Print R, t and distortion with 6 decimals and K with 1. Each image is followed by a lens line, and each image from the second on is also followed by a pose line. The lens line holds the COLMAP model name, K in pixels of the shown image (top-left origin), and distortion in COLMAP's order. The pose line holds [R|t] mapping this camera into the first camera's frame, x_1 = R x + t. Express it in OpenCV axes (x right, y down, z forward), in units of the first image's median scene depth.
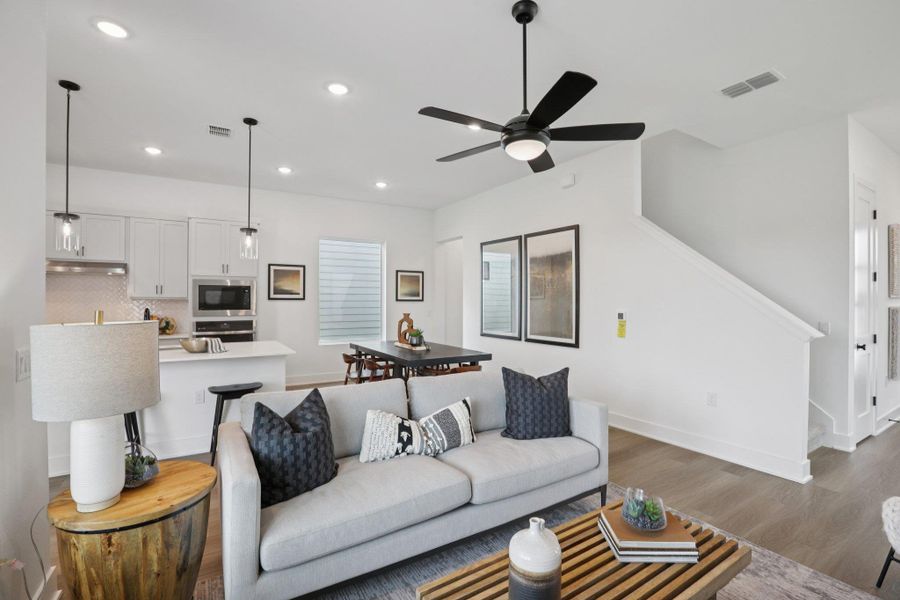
lens RADIAL K [[416.6, 0, 453.2], [0, 416.6, 304.5], [0, 0, 1]] dist [-0.065378, 0.029825]
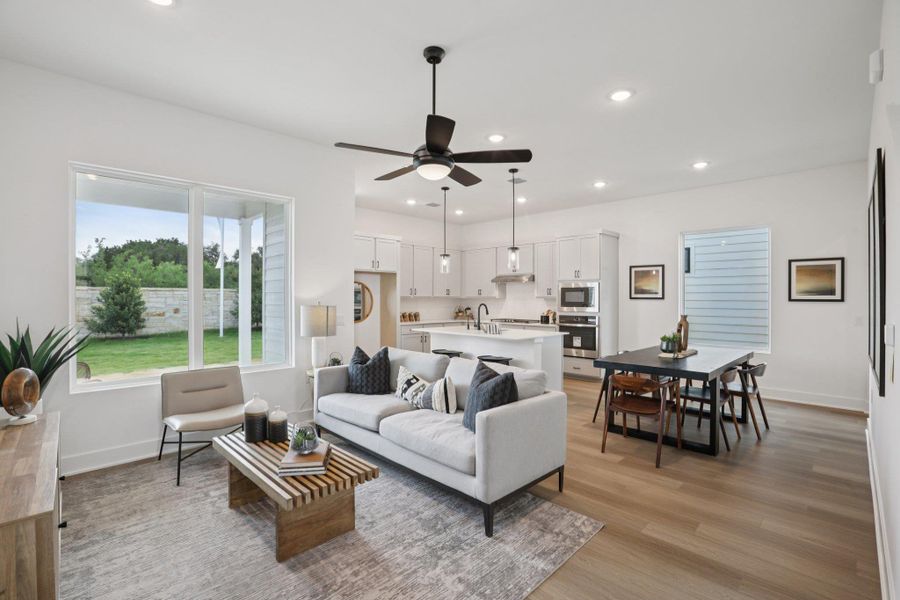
lens RADIAL K [[406.8, 0, 454.8], [0, 406.8, 298.7], [0, 0, 1]] dist [-0.044520, 0.016293]
pose [[0.226125, -0.000807, -0.974098, 0.576455], [-0.016235, 0.999858, -0.004597, 0.000196], [0.973963, 0.016854, 0.226080, 0.347374]]
